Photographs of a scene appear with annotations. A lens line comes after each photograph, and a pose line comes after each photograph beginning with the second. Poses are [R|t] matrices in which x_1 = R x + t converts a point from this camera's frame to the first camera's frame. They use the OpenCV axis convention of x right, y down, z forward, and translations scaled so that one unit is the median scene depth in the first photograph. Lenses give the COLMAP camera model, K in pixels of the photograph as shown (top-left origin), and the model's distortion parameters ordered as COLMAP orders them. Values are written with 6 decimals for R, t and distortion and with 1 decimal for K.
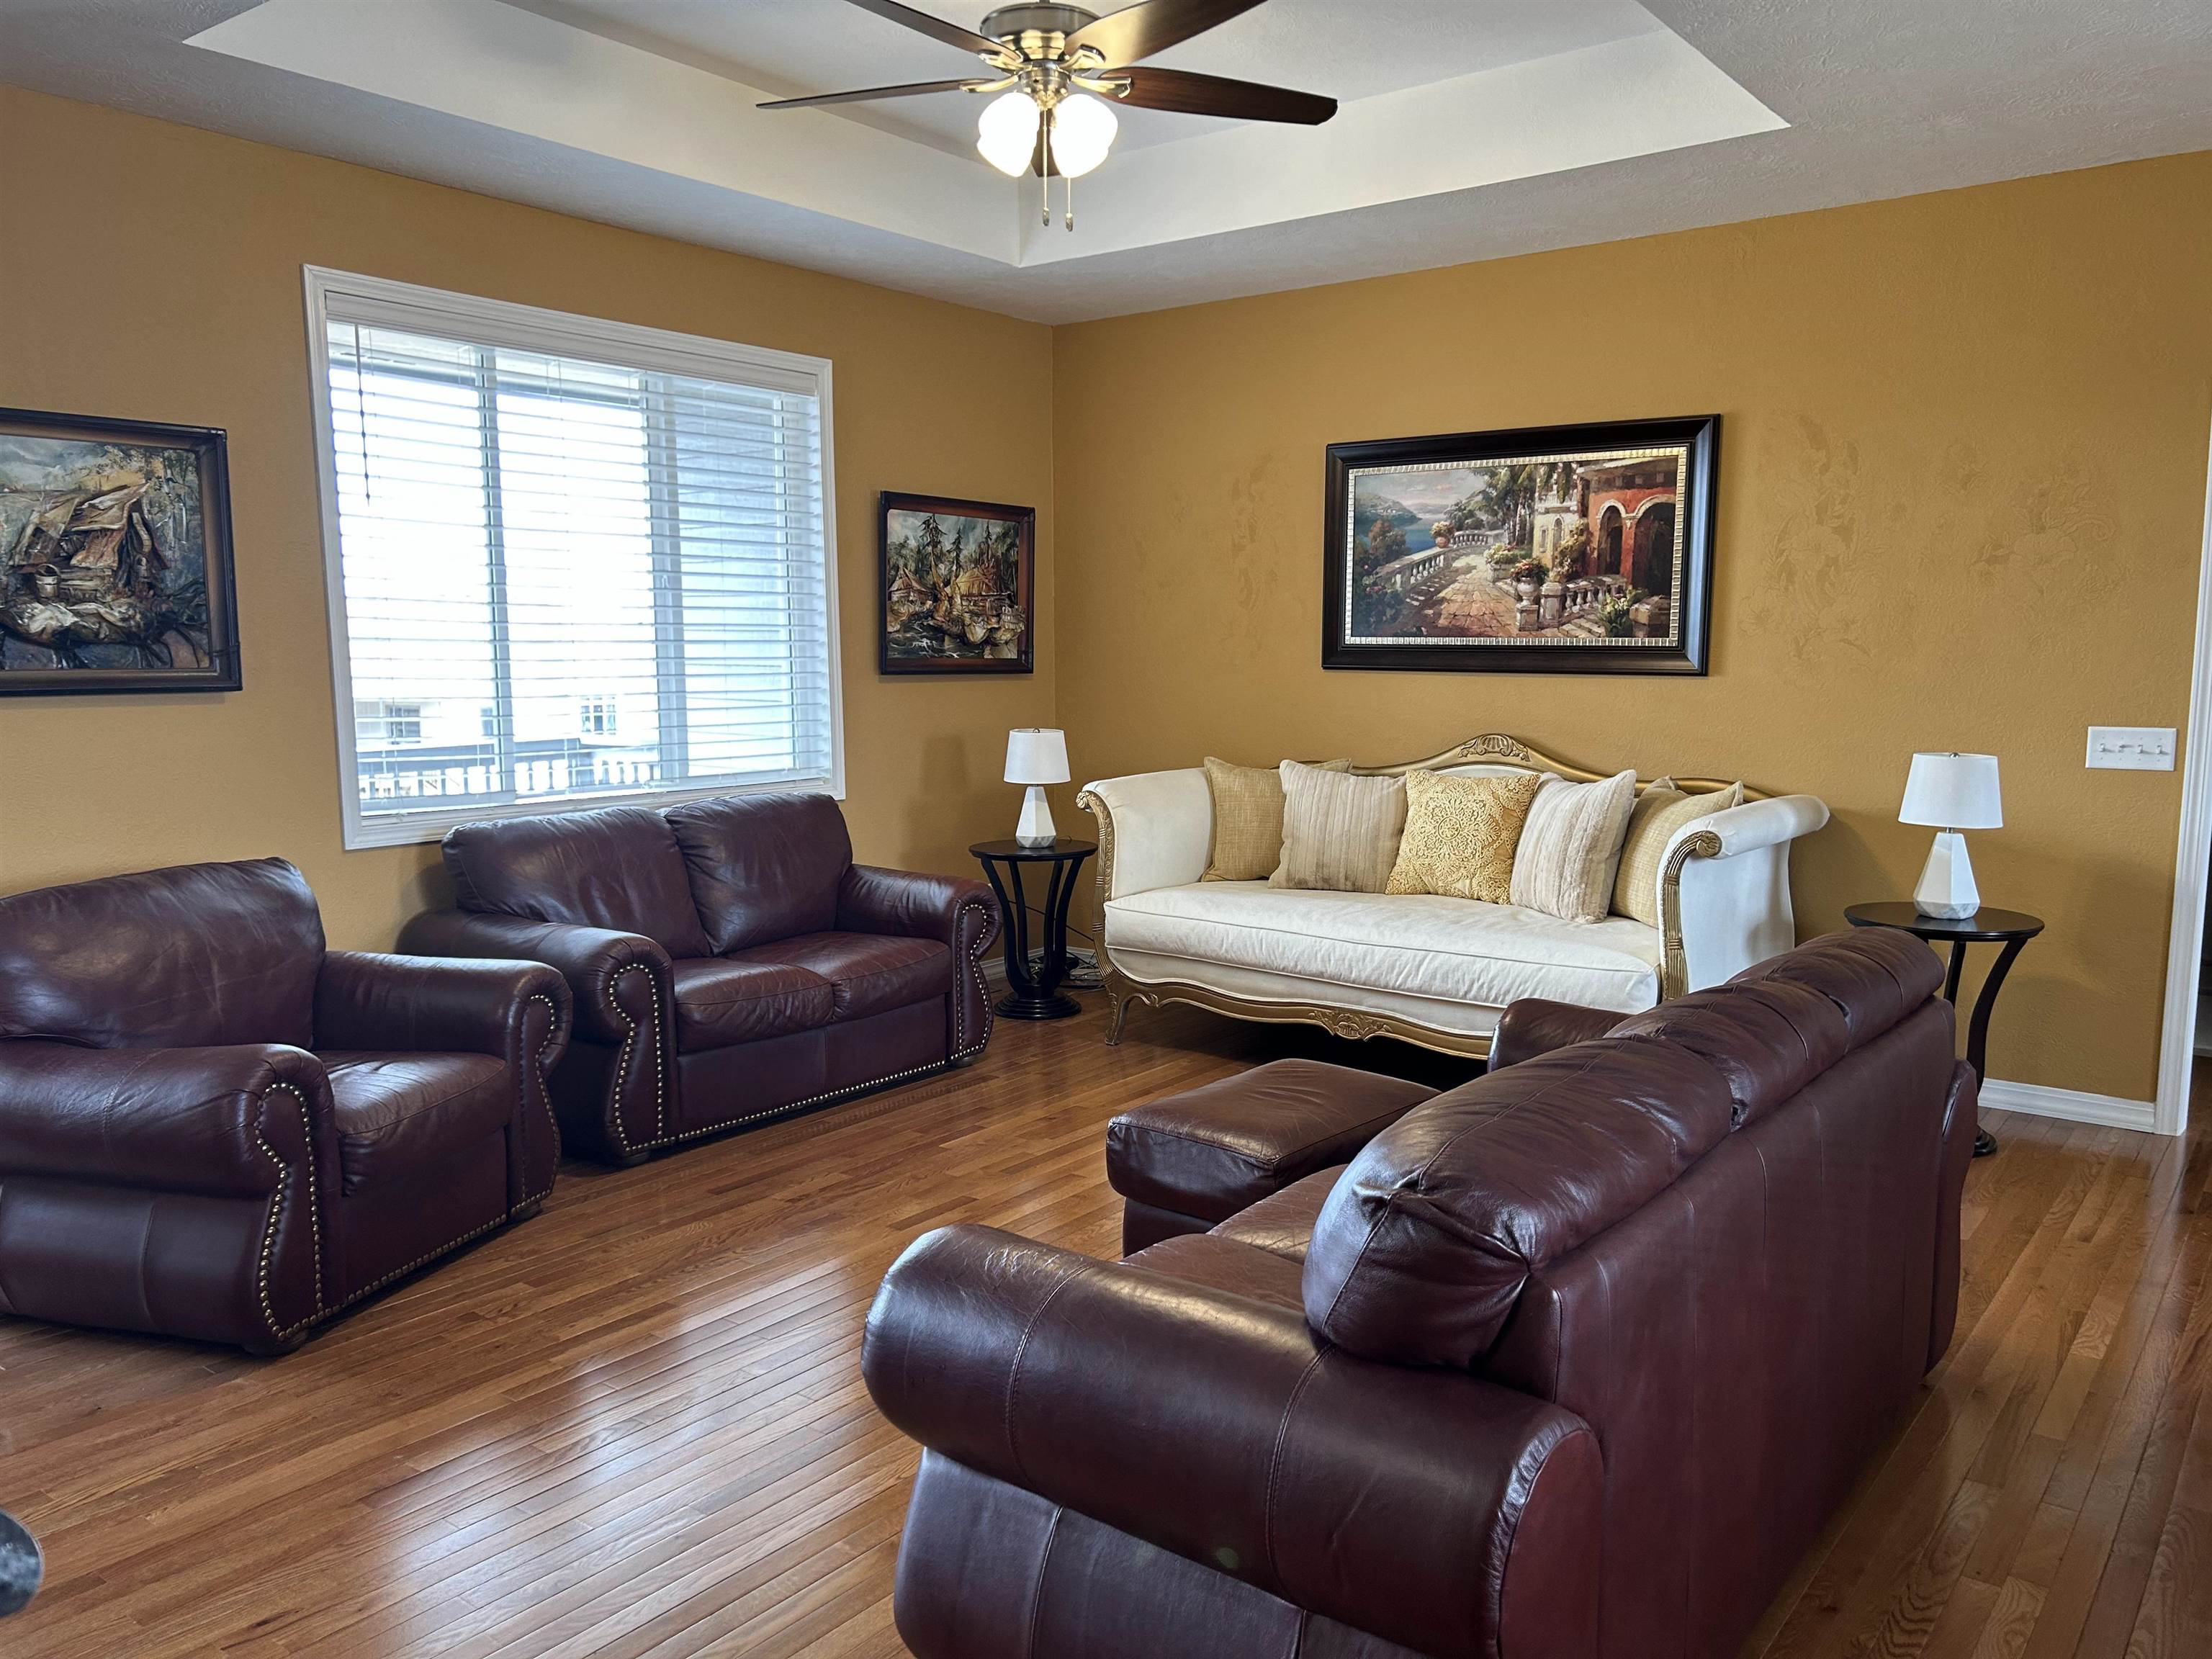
lens RADIAL K [[1666.9, 0, 1112.6], [0, 1666.9, 840.7], [0, 0, 1]] dist [0.015091, -0.033739]
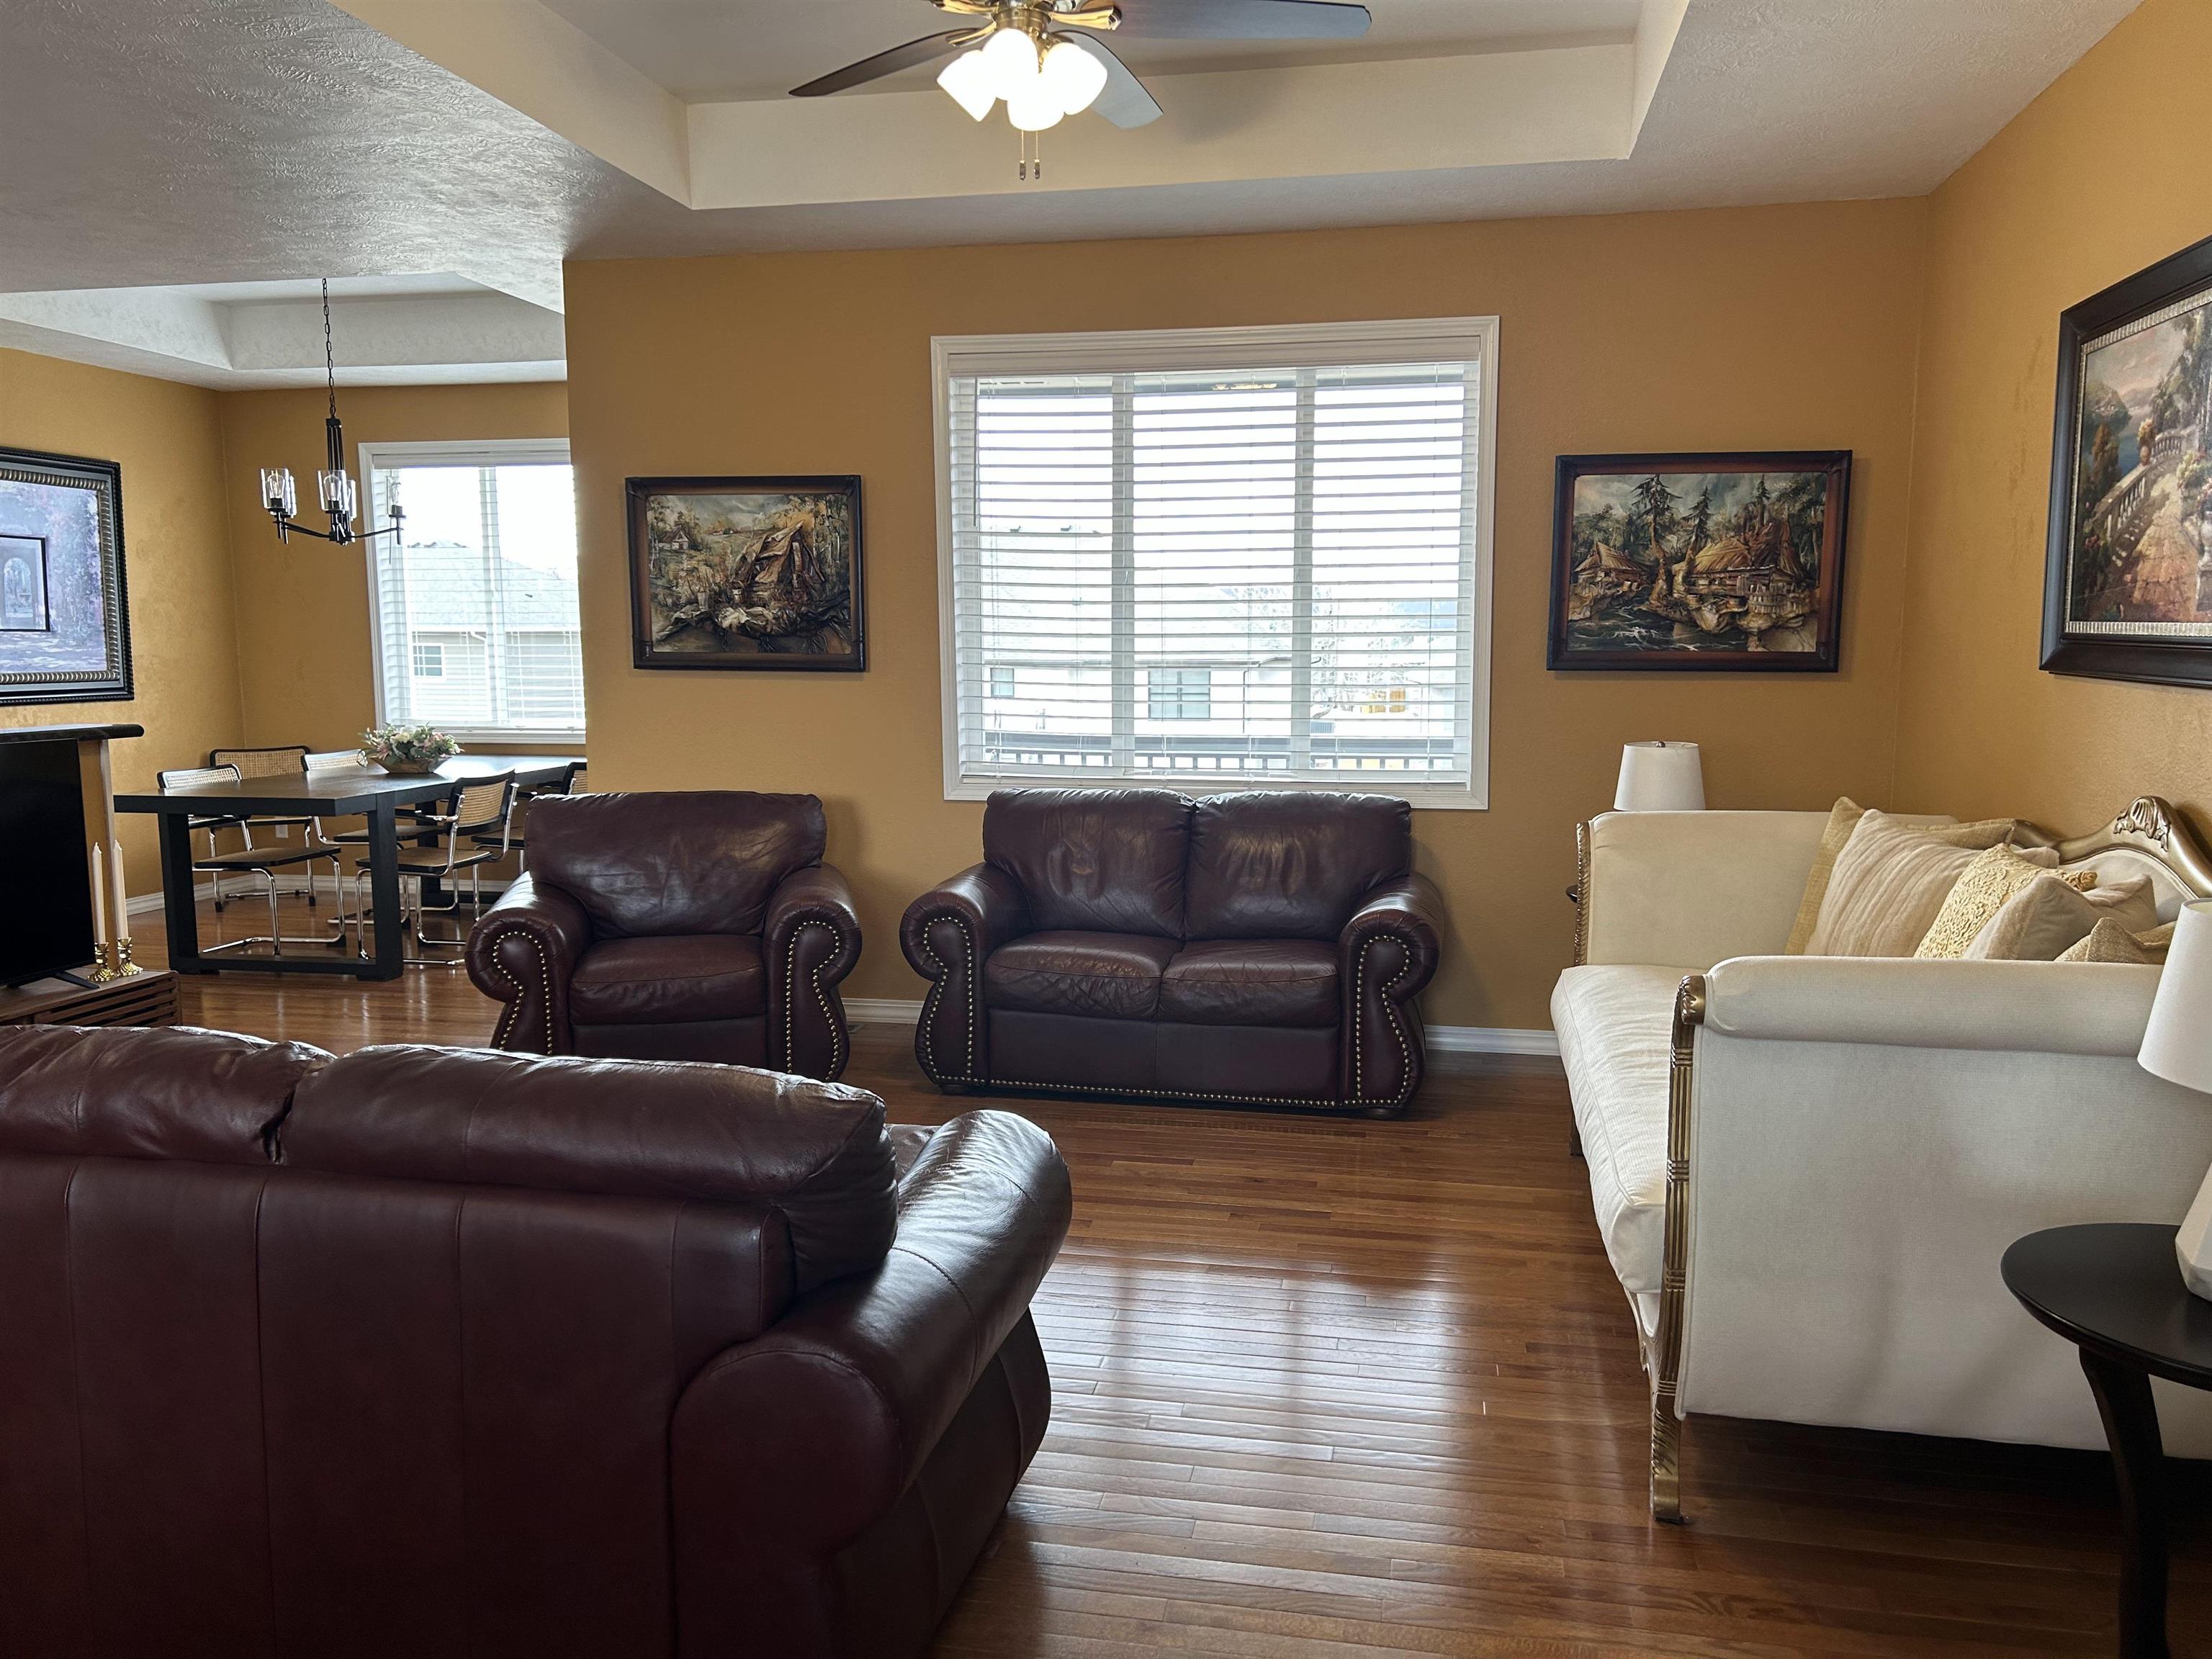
lens RADIAL K [[1666.9, 0, 1109.6], [0, 1666.9, 821.8], [0, 0, 1]] dist [0.015091, -0.033739]
pose [[0.431966, 0.100432, -0.896281, 0.566957], [-0.103917, 0.992704, 0.061154, -0.052671], [0.895883, 0.066723, 0.439251, 0.441206]]
